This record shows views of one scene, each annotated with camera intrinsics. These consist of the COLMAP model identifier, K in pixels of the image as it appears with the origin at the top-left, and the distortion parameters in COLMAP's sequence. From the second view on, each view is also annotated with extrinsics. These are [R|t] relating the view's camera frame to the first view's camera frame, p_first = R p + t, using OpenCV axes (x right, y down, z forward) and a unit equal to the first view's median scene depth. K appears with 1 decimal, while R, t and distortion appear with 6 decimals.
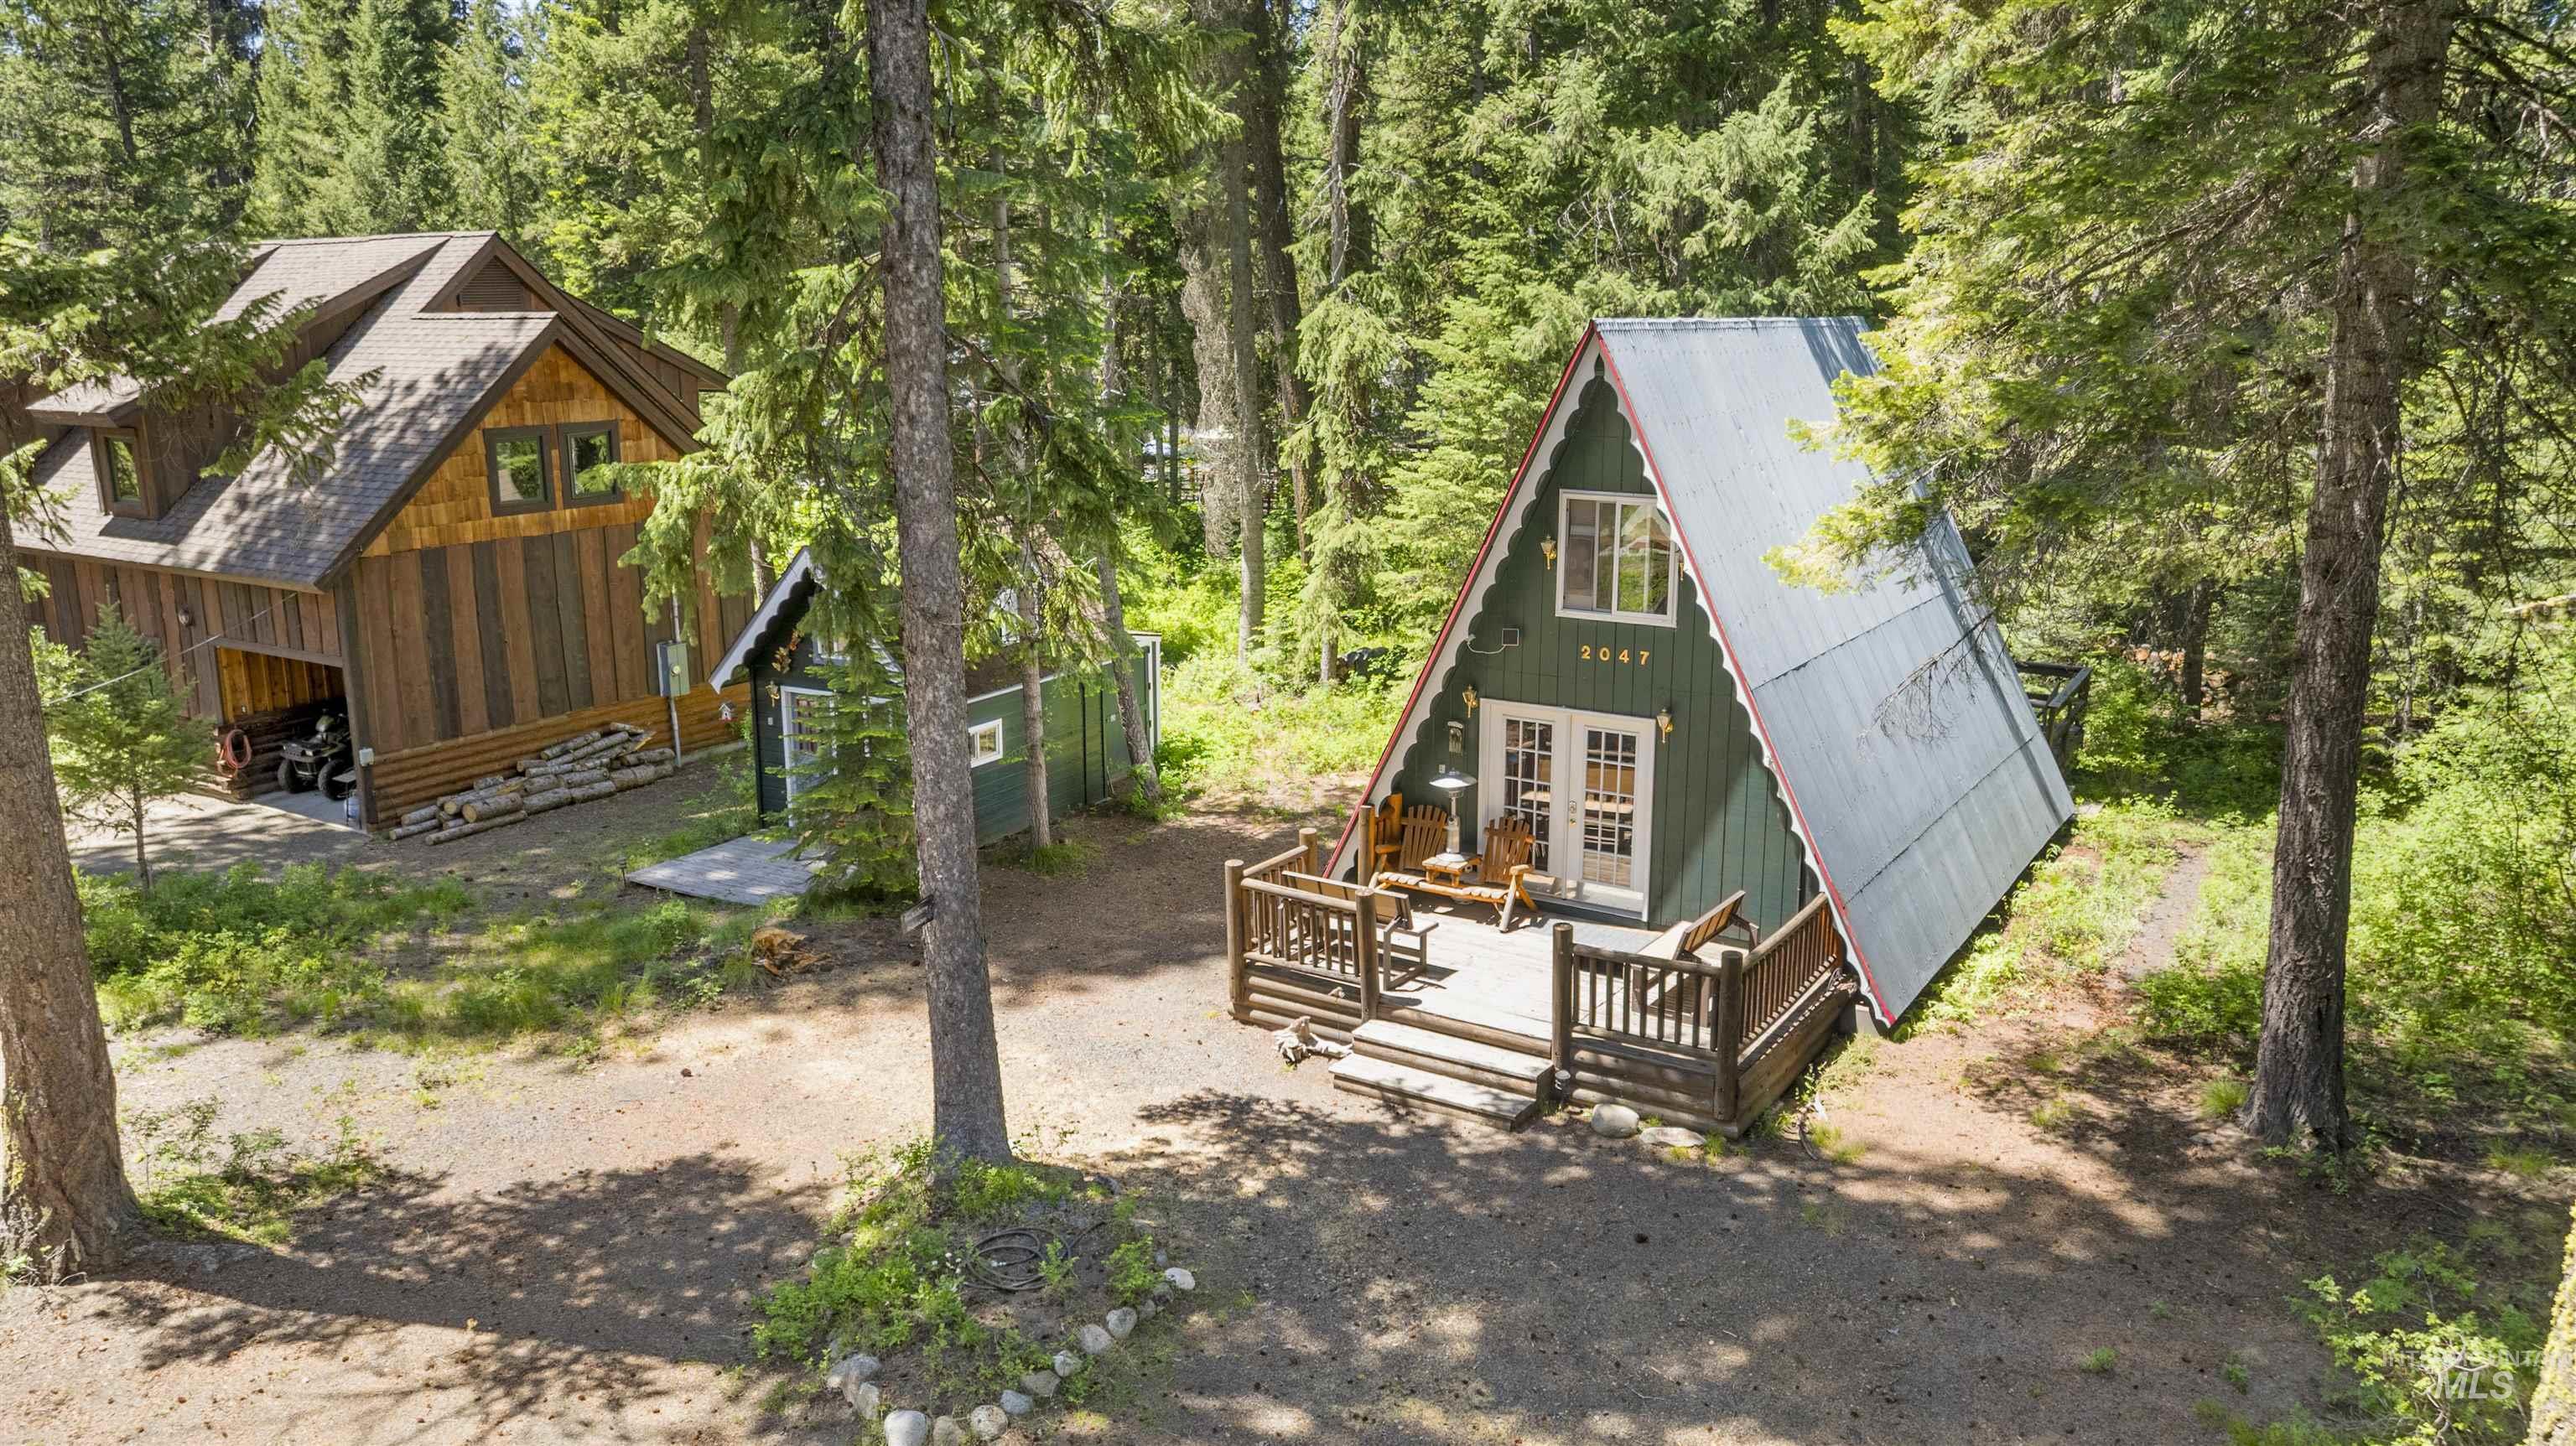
lens RADIAL K [[1848.2, 0, 1289.1], [0, 1848.2, 735.9], [0, 0, 1]] dist [-0.034633, 0.026303]
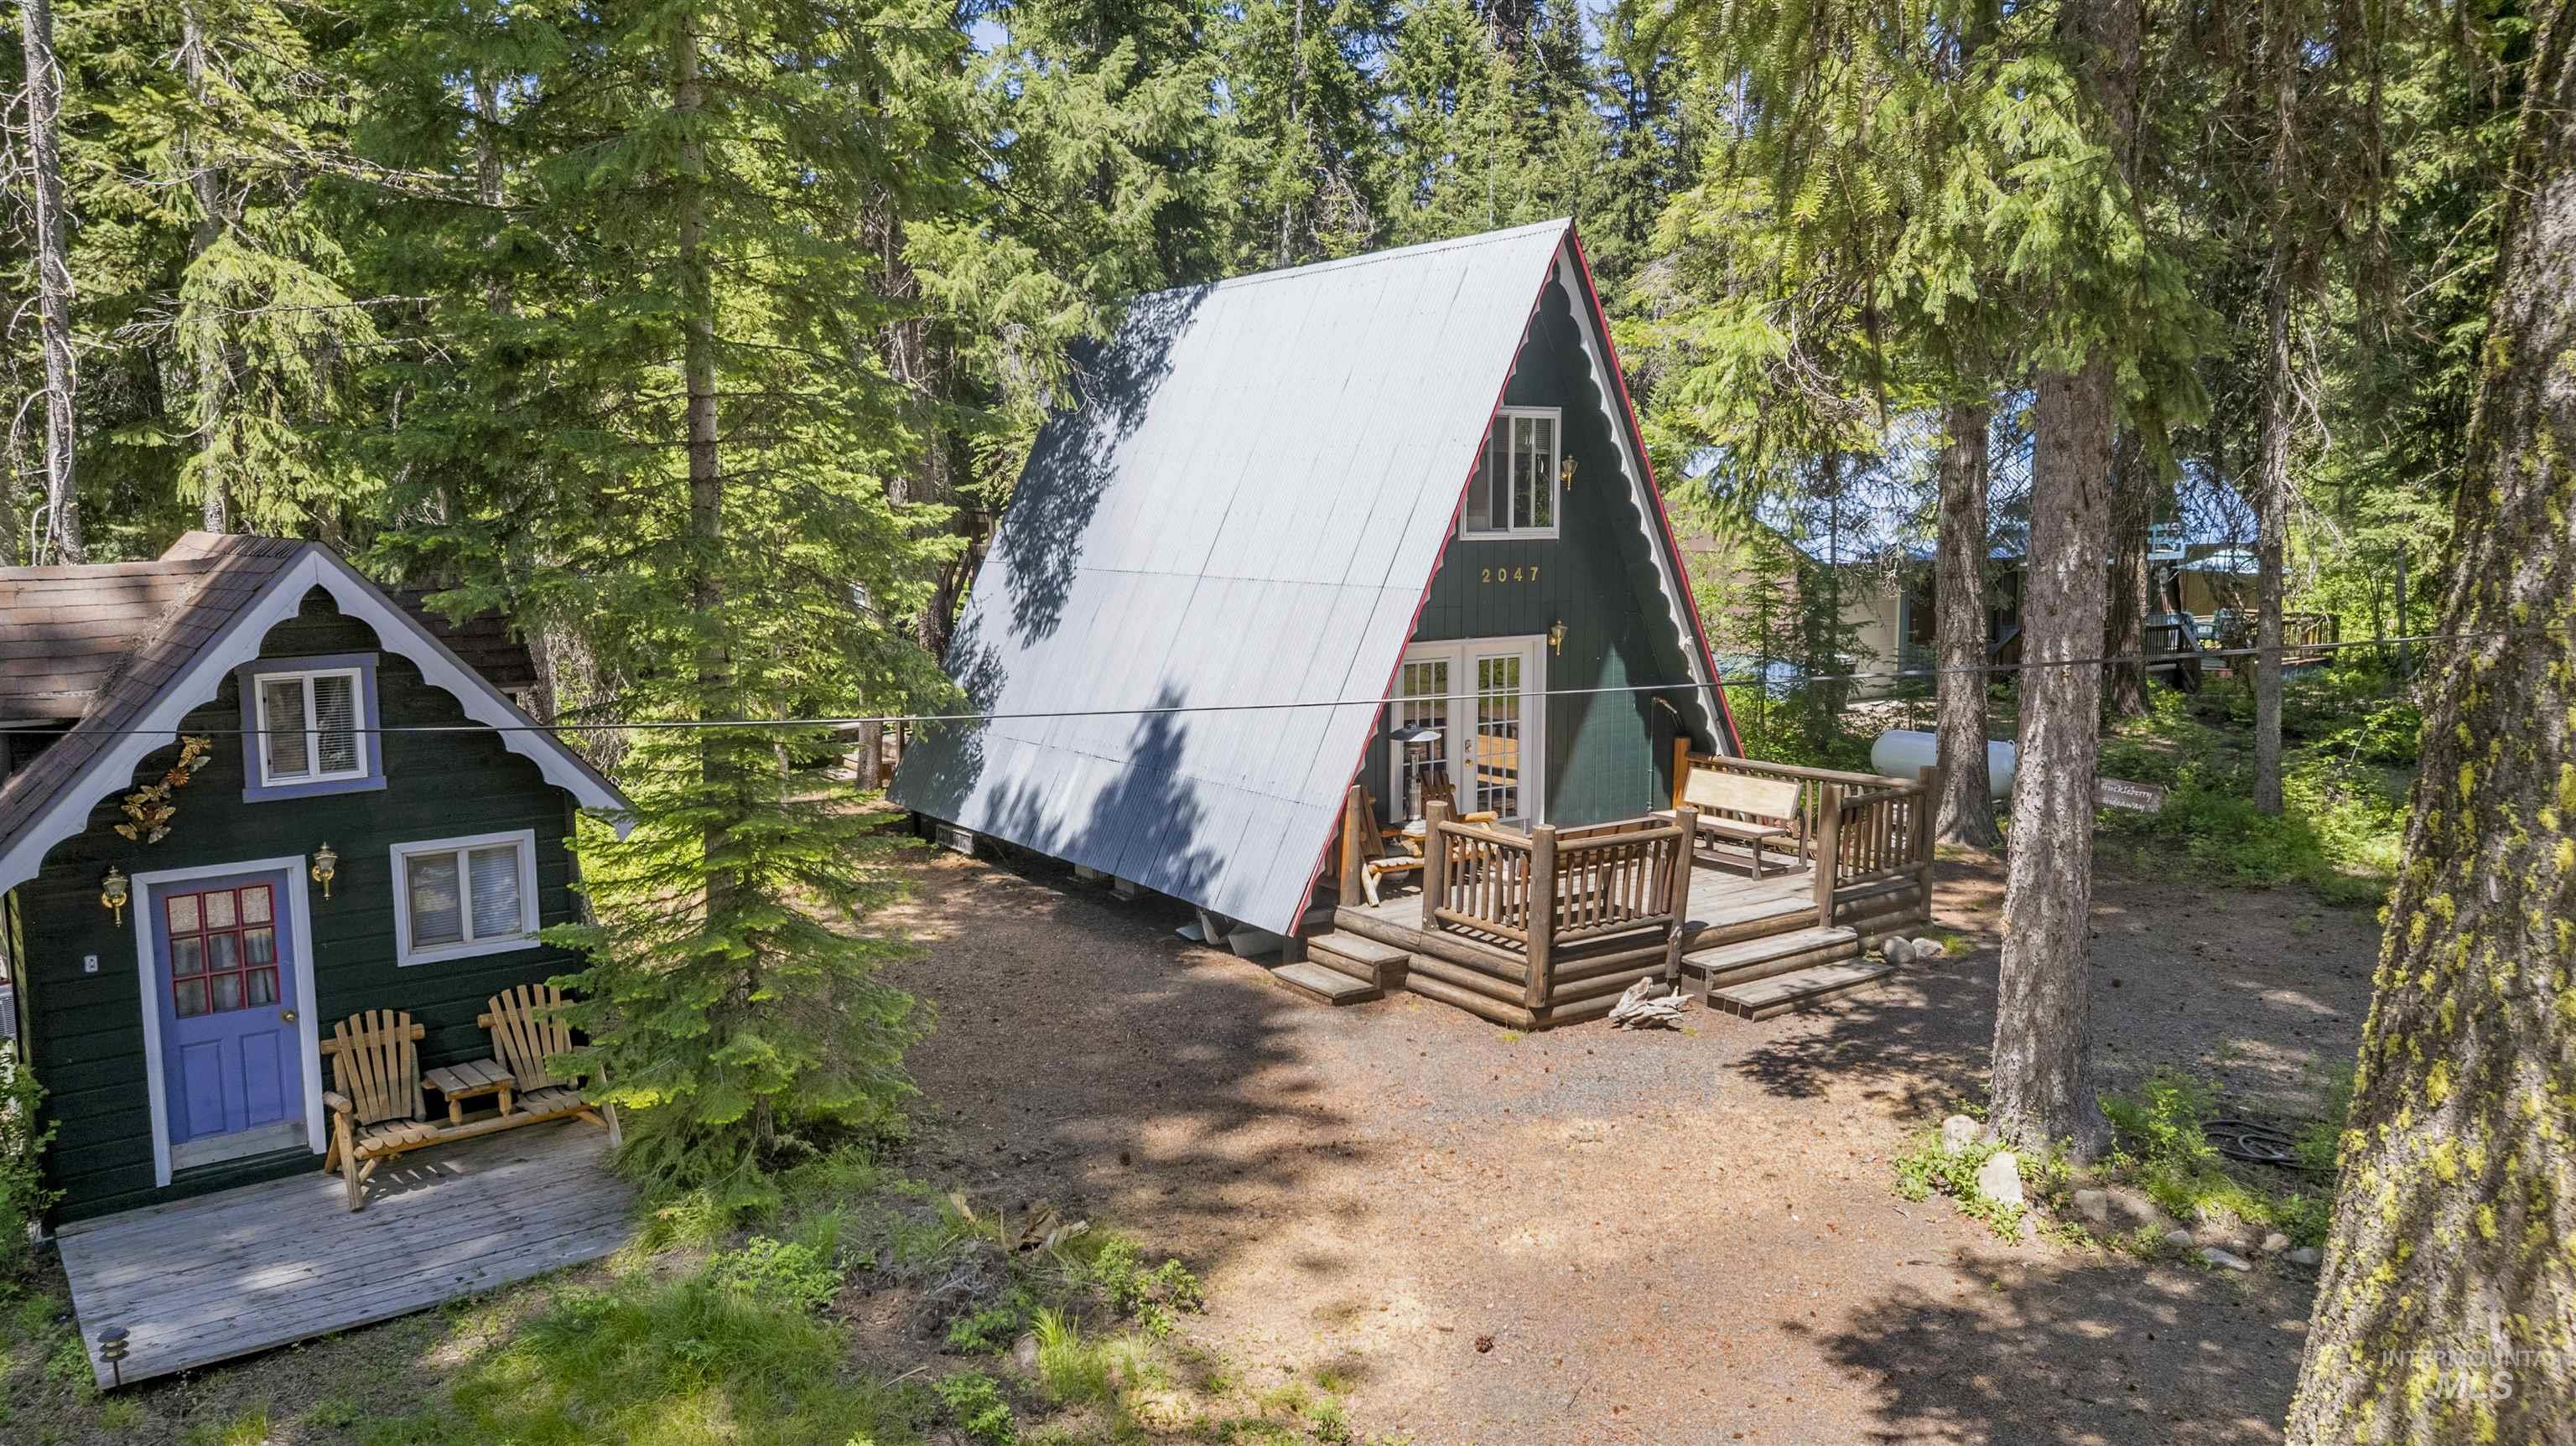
lens RADIAL K [[1848.2, 0, 1289.1], [0, 1848.2, 735.9], [0, 0, 1]] dist [-0.034633, 0.026303]
pose [[0.372607, -0.113026, 0.921080, -0.763926], [0.211434, 0.976789, 0.034330, -0.018985], [-0.903582, 0.181956, 0.387856, 0.741396]]
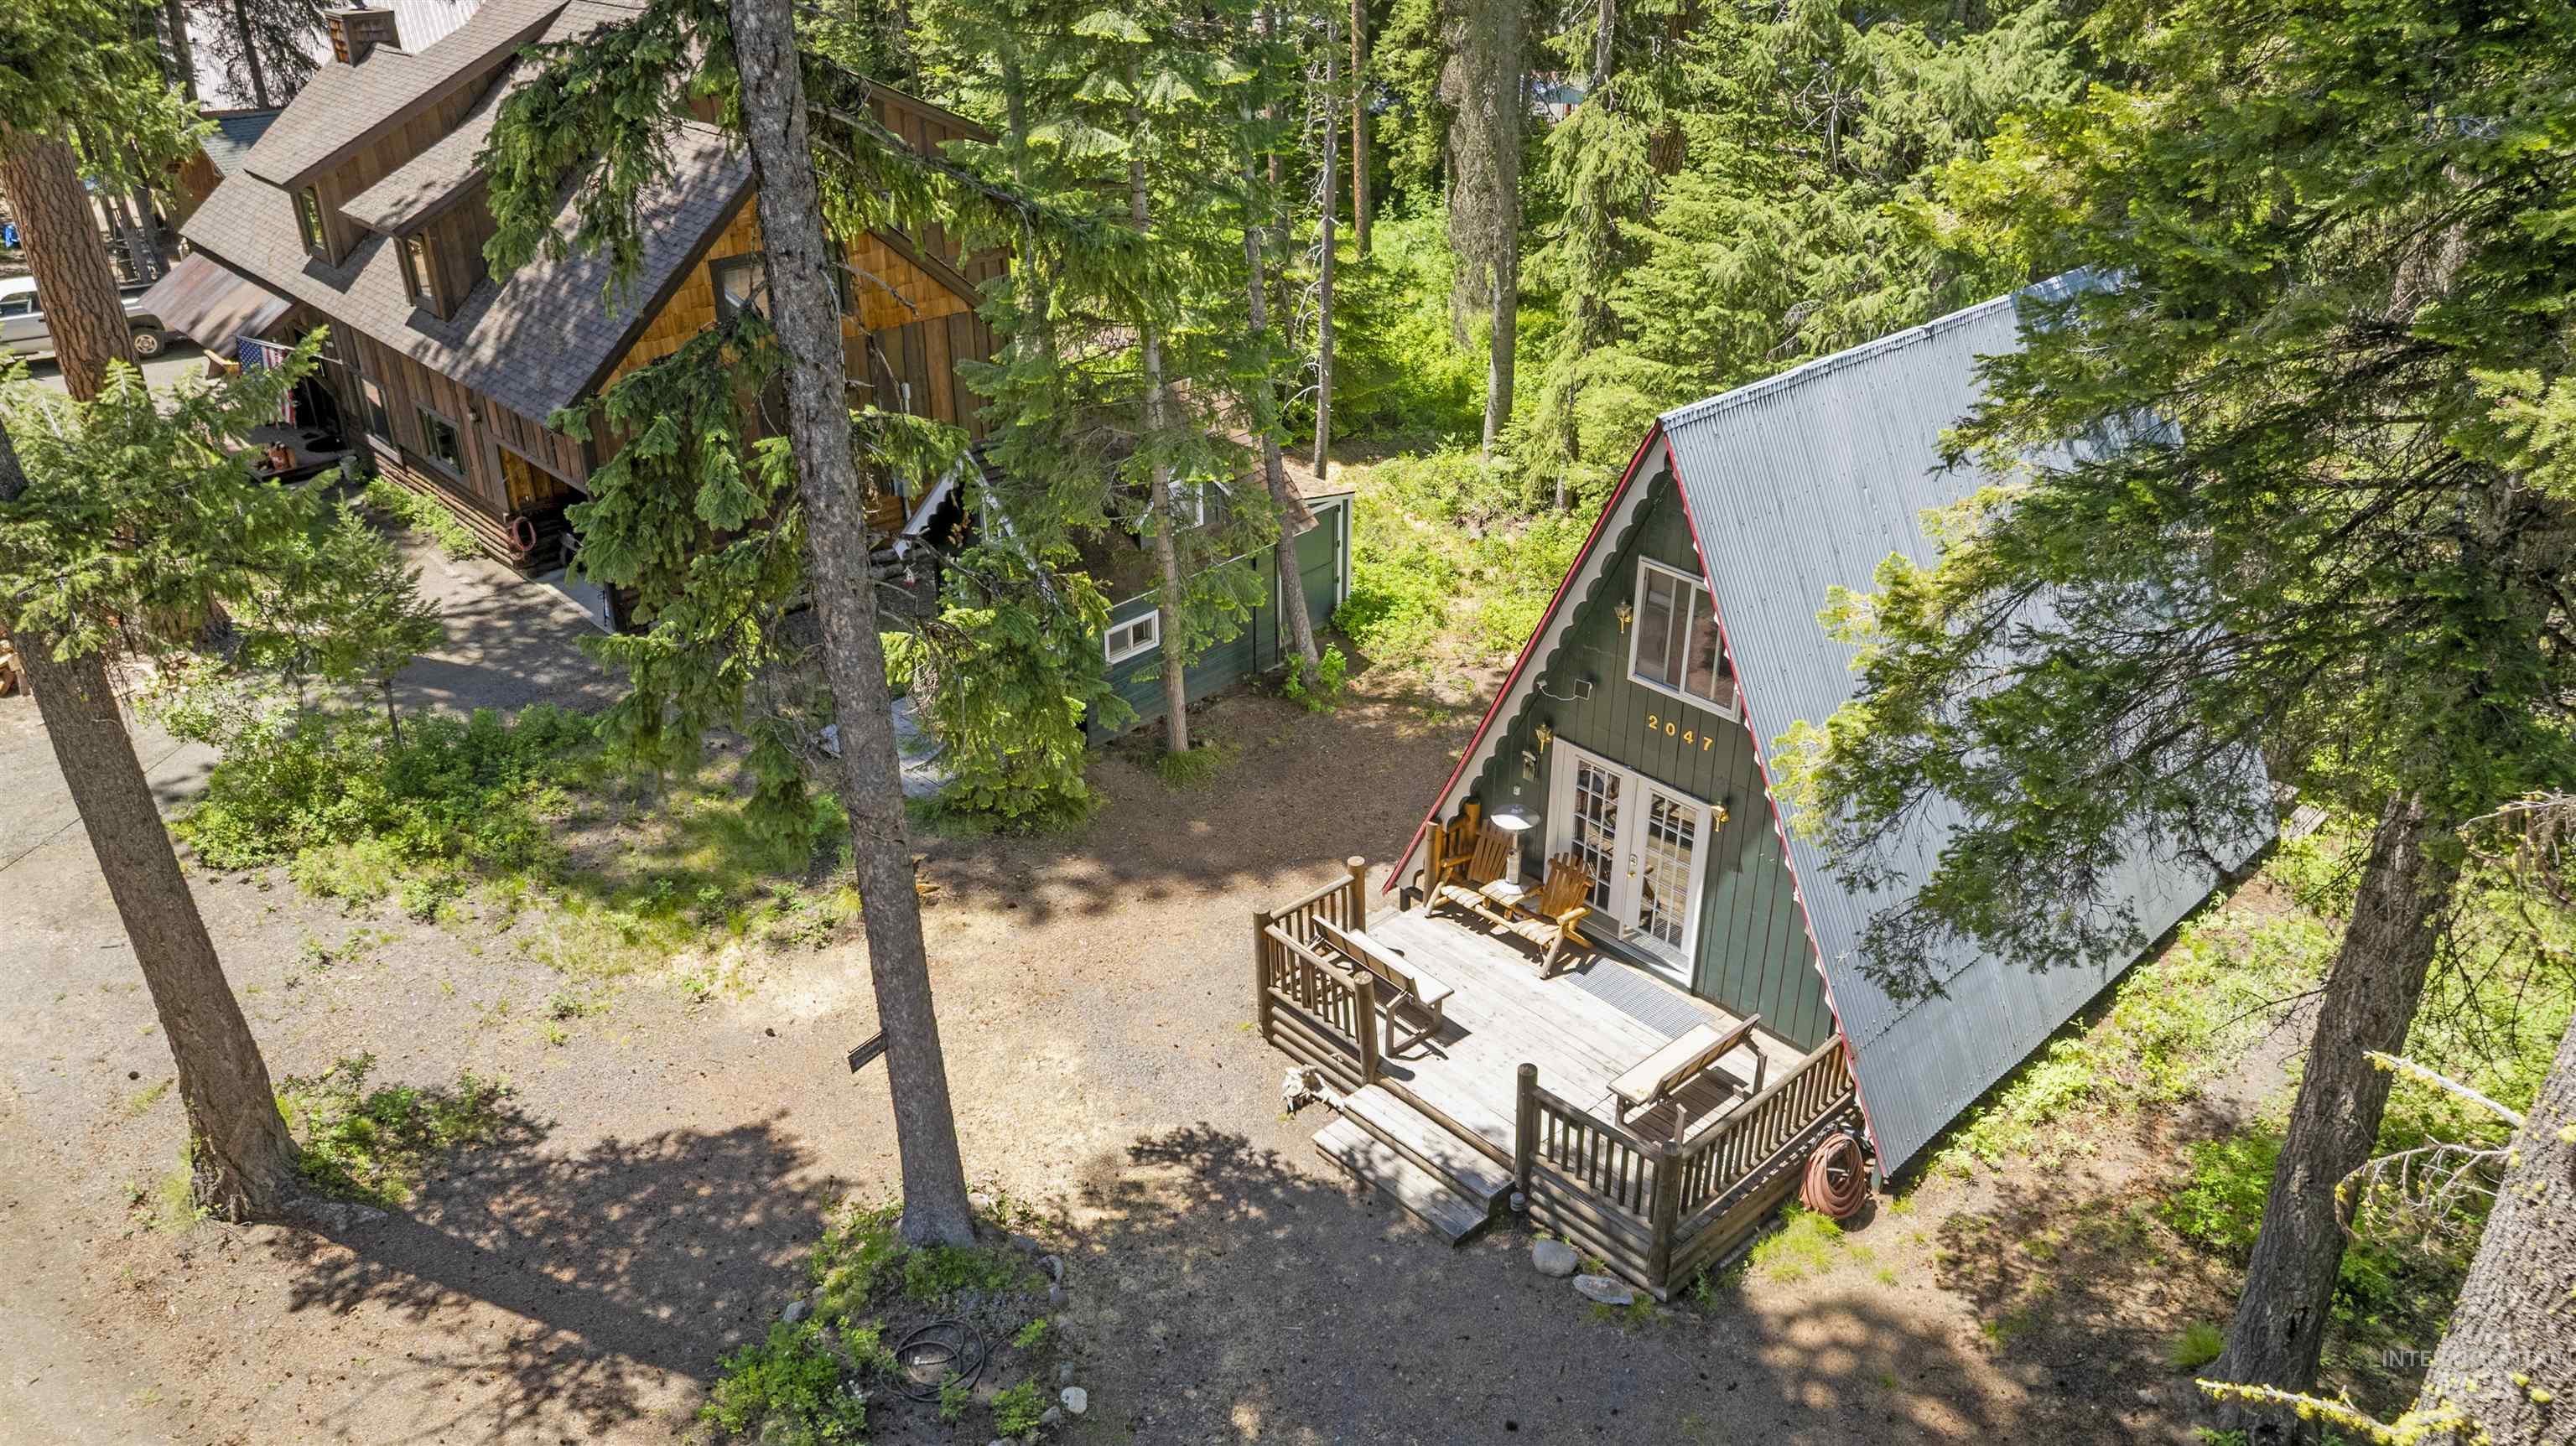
lens RADIAL K [[1839.4, 0, 1288.0], [0, 1839.4, 723.0], [0, 0, 1]] dist [-0.022513, -0.004476]
pose [[0.967988, 0.116033, -0.222566, 0.190206], [-0.054073, 0.962311, 0.266521, -0.288514], [0.245103, -0.245954, 0.937780, 0.064419]]
